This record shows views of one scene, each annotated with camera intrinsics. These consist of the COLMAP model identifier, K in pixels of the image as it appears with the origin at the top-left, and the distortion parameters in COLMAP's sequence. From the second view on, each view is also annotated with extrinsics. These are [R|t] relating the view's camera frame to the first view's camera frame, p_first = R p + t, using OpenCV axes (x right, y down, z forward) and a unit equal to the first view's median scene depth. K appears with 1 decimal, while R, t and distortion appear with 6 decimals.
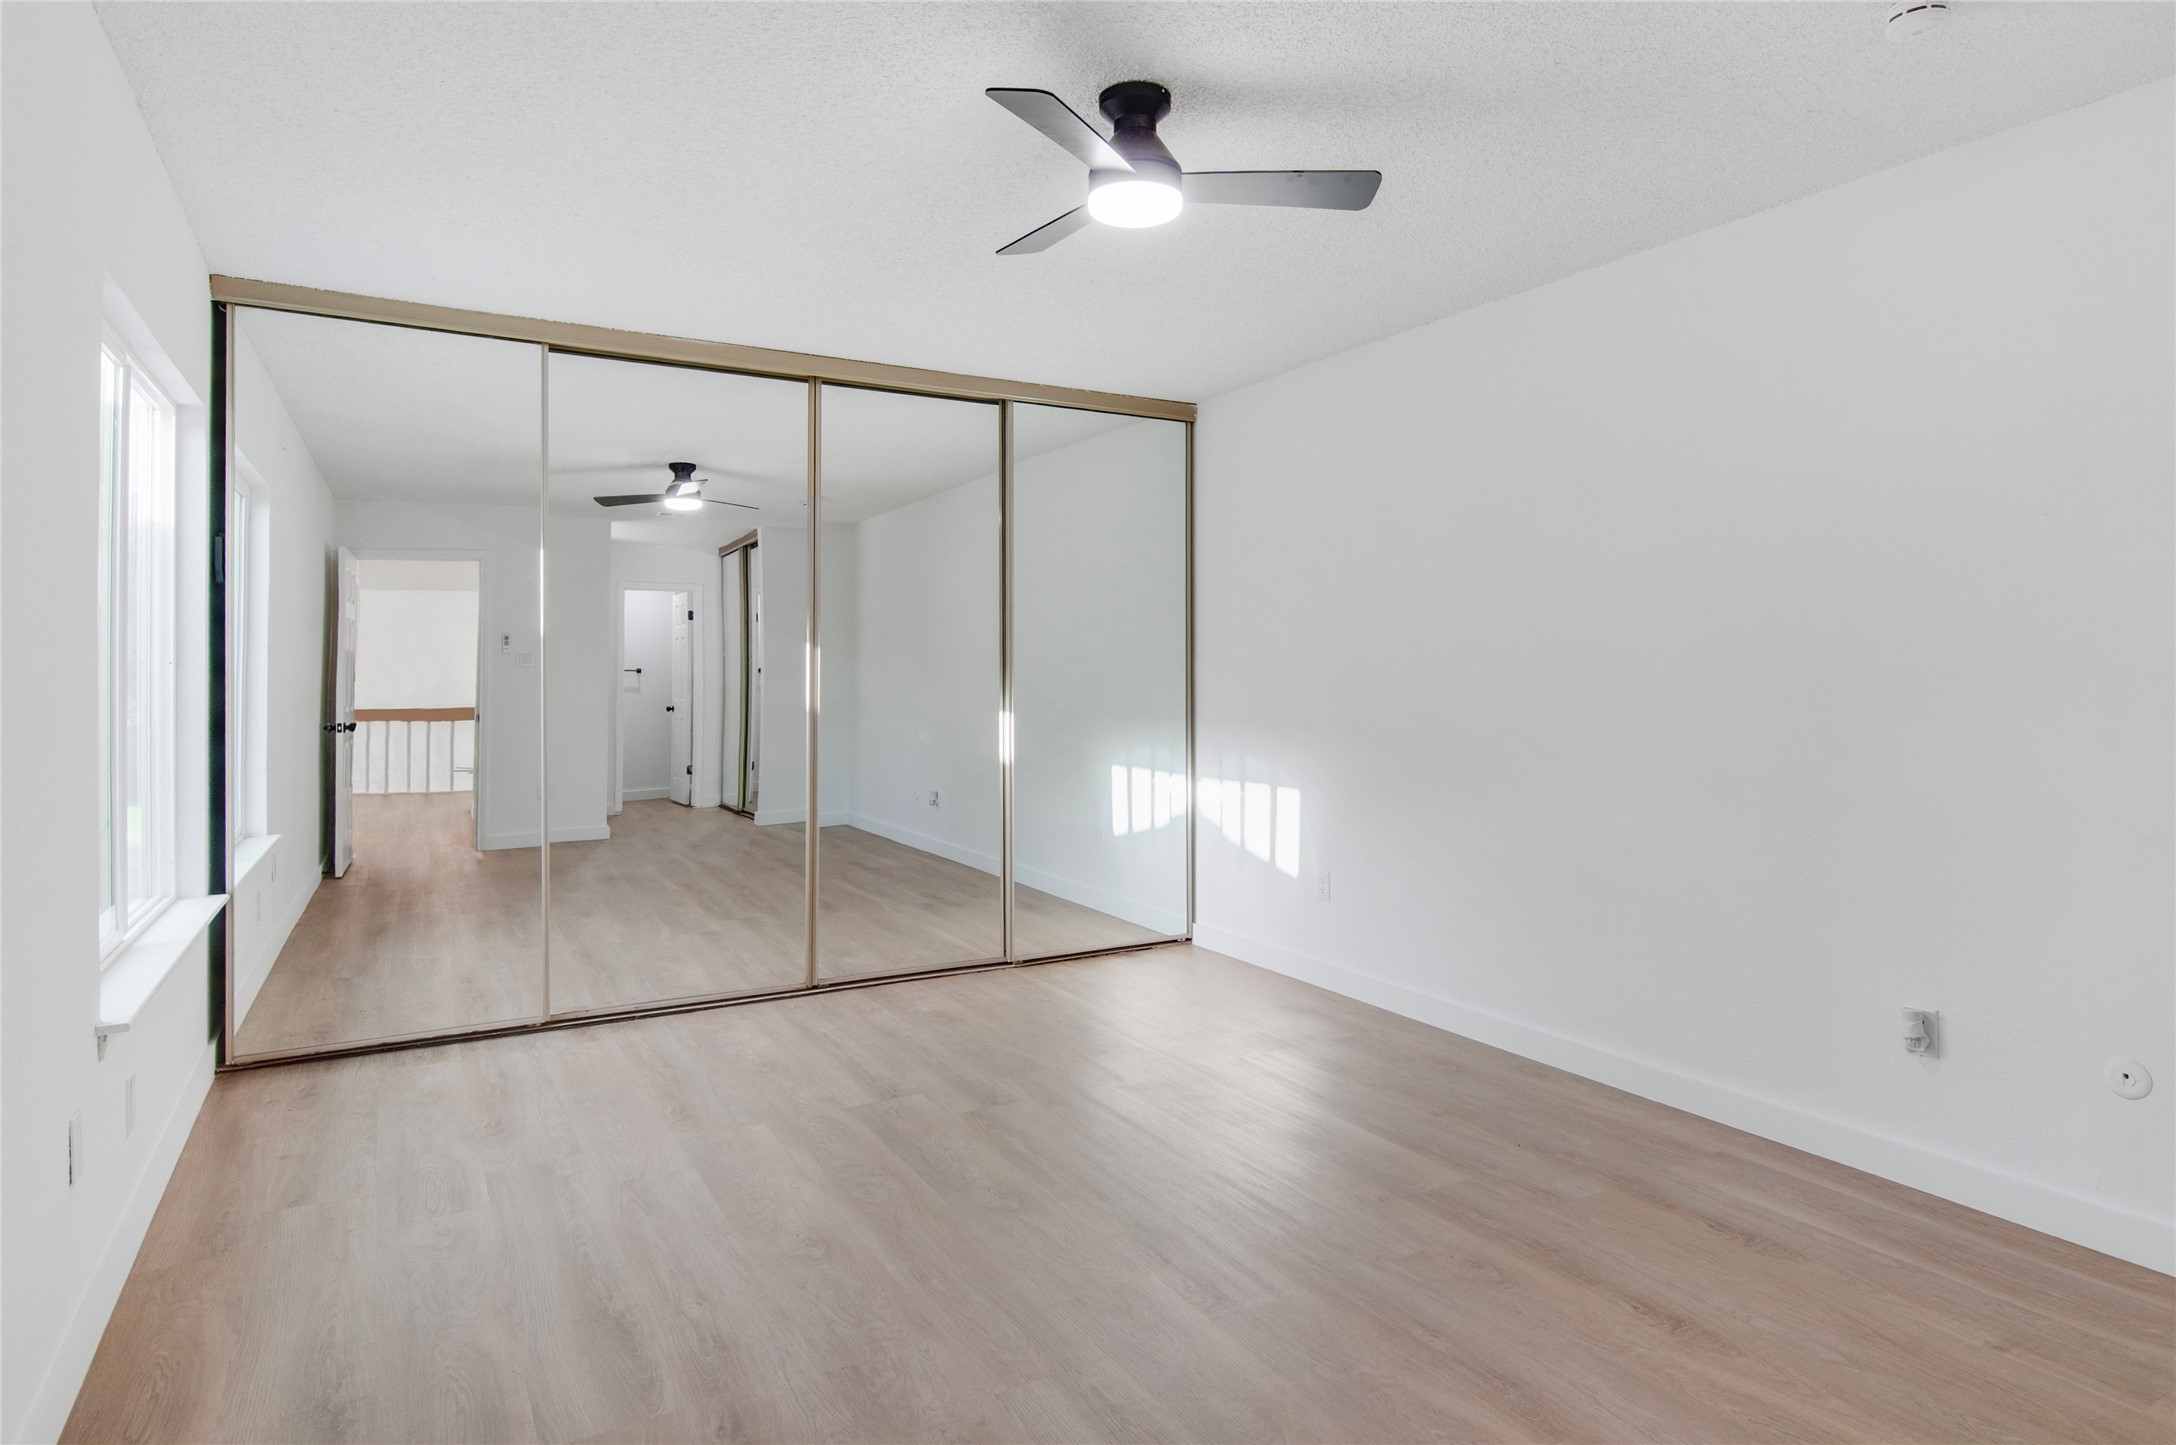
lens RADIAL K [[1128.5, 0, 1055.0], [0, 1128.5, 689.2], [0, 0, 1]] dist [-0.001834, -0.013275]
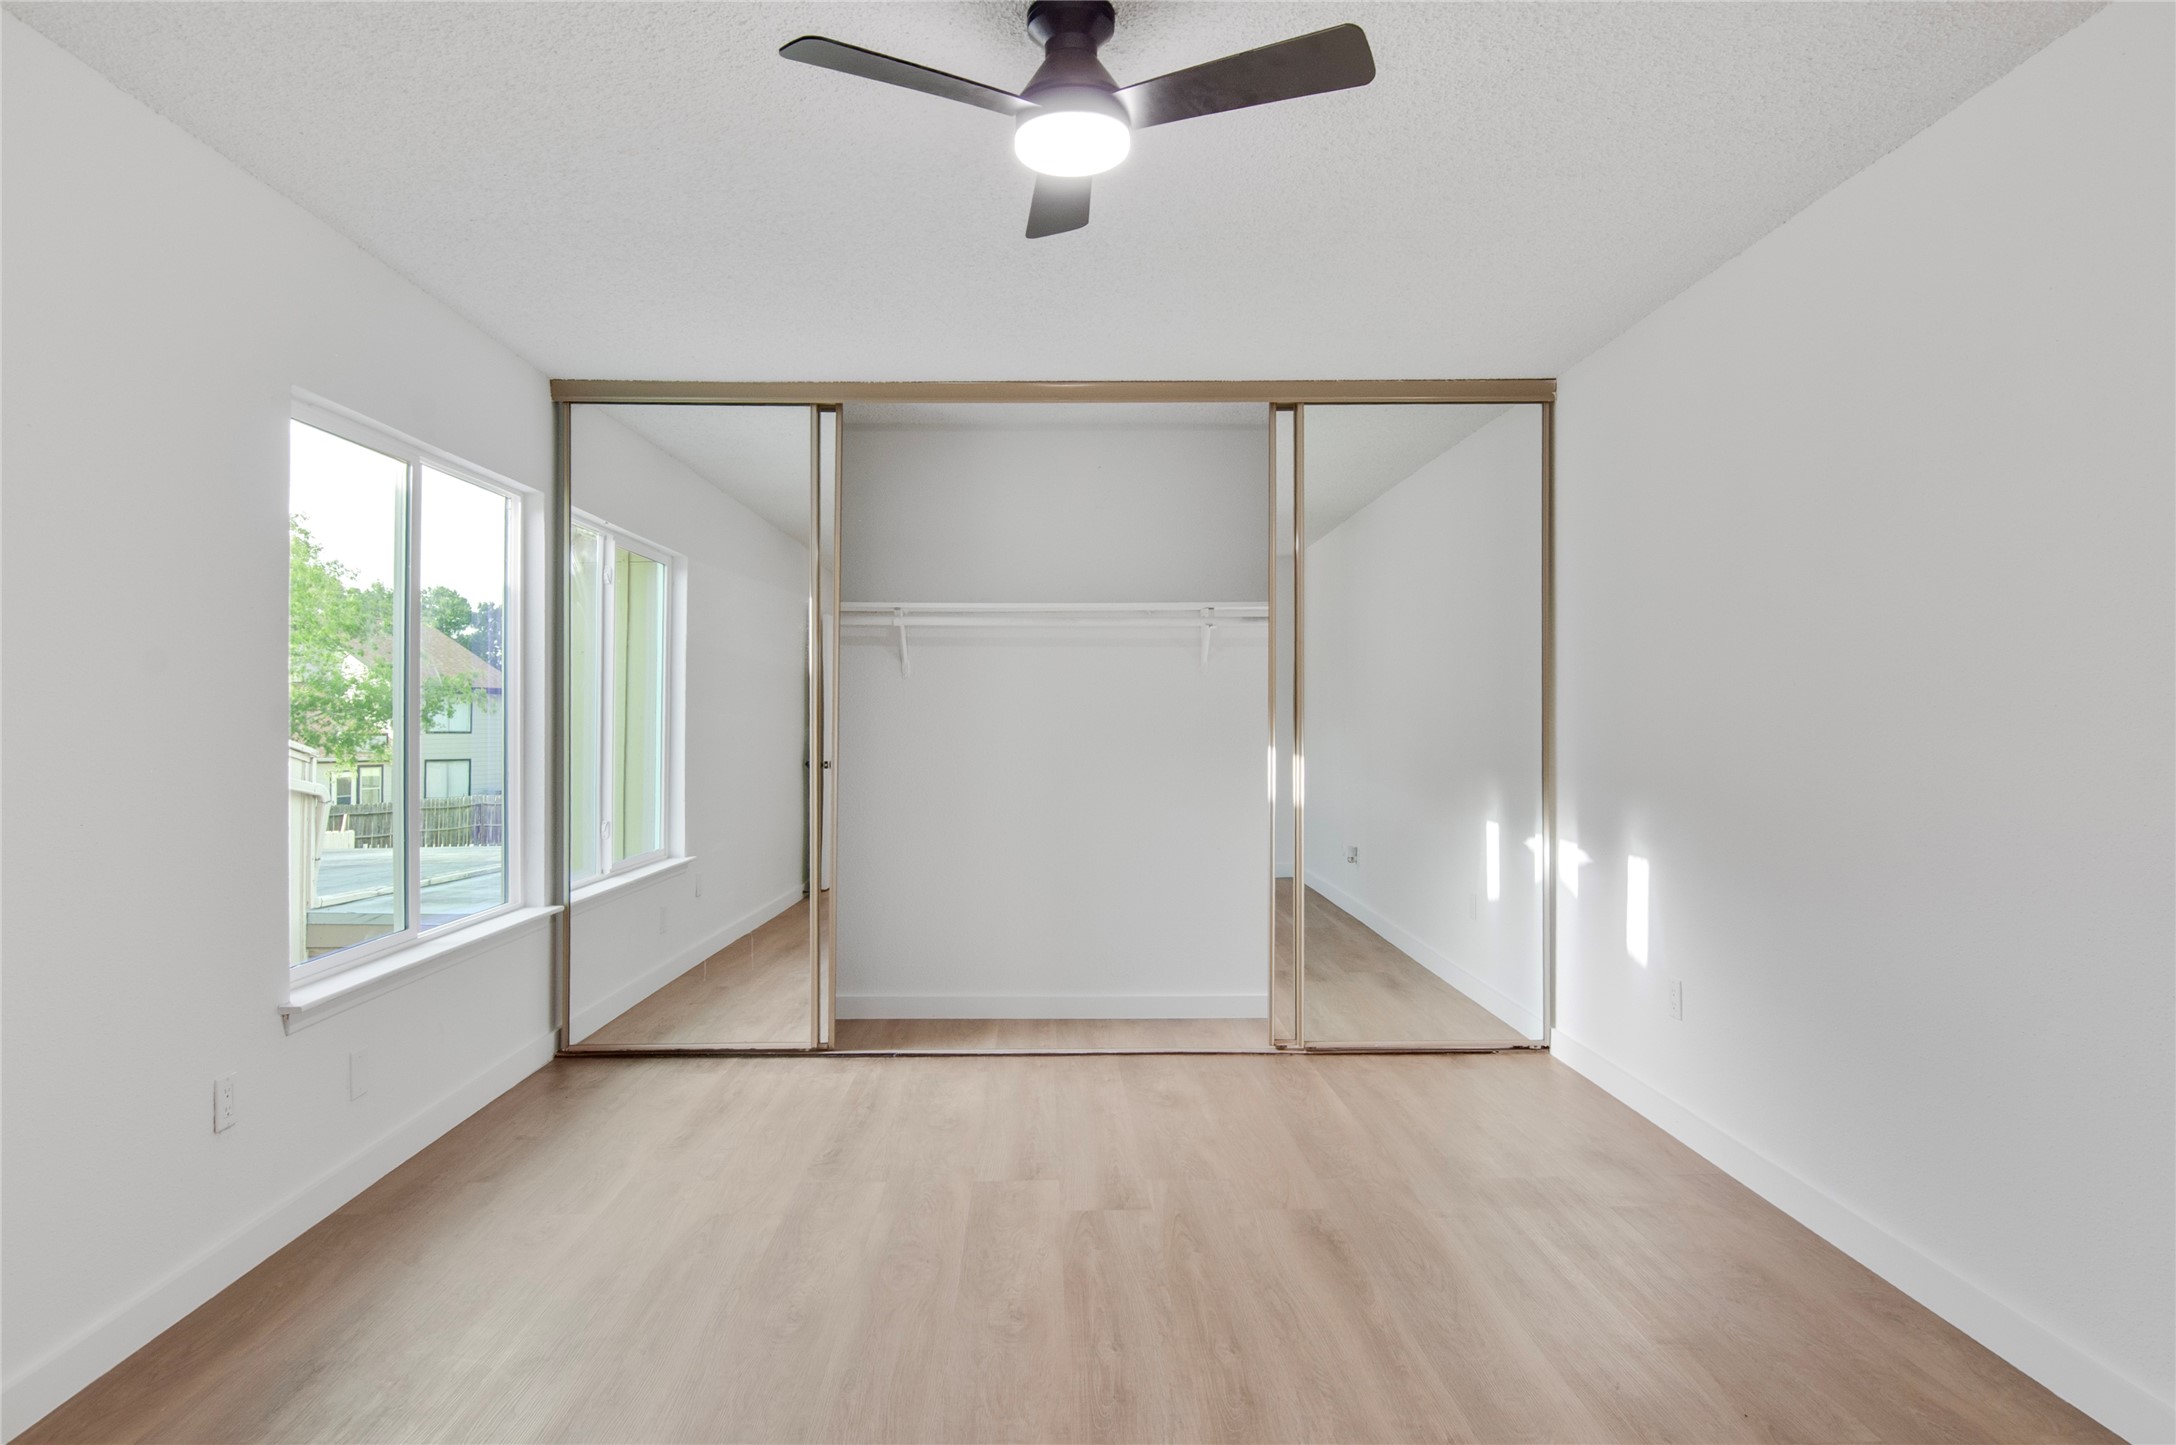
lens RADIAL K [[1172.2, 0, 1084.9], [0, 1172.2, 726.9], [0, 0, 1]] dist [0.001235, -0.015411]
pose [[0.887144, 0.002154, -0.461487, 0.299947], [-0.004028, 0.999987, -0.003077, -0.002819], [0.461475, 0.004589, 0.887142, 0.155094]]
